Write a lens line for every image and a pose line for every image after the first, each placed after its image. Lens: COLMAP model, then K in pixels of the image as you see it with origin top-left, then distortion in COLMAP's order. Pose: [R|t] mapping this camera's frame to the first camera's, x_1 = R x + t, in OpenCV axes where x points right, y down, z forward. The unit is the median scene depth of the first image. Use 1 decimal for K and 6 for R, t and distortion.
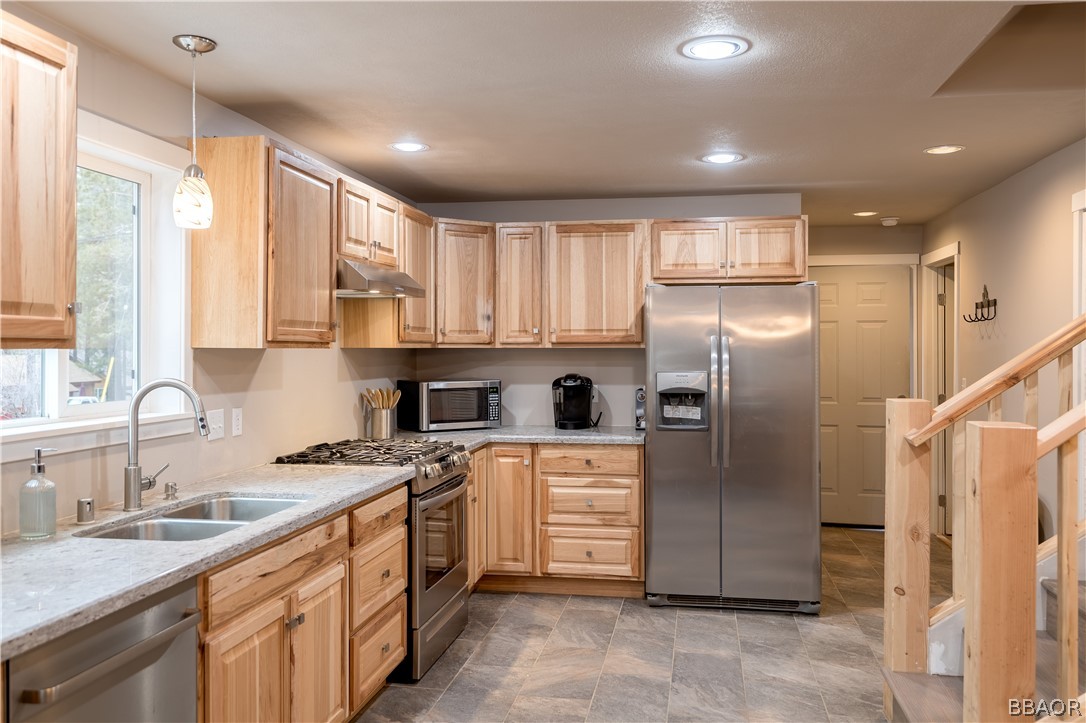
lens RADIAL K [[883.7, 0, 543.0], [0, 883.7, 361.5], [0, 0, 1]] dist [0.002479, 0.001989]
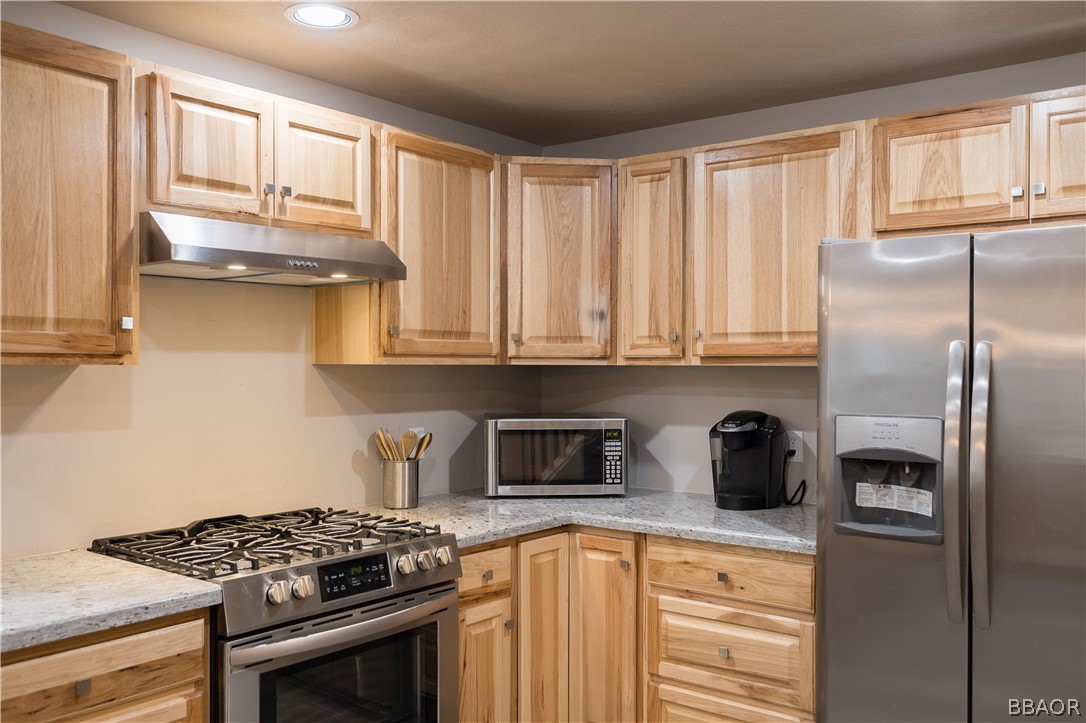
lens RADIAL K [[942.1, 0, 542.5], [0, 942.1, 378.3], [0, 0, 1]] dist [0.002728, 0.001698]
pose [[0.880180, 0.010173, -0.474530, 0.217674], [-0.011104, 0.999938, 0.000839, -0.006701], [0.474510, 0.004531, 0.880239, 0.423152]]
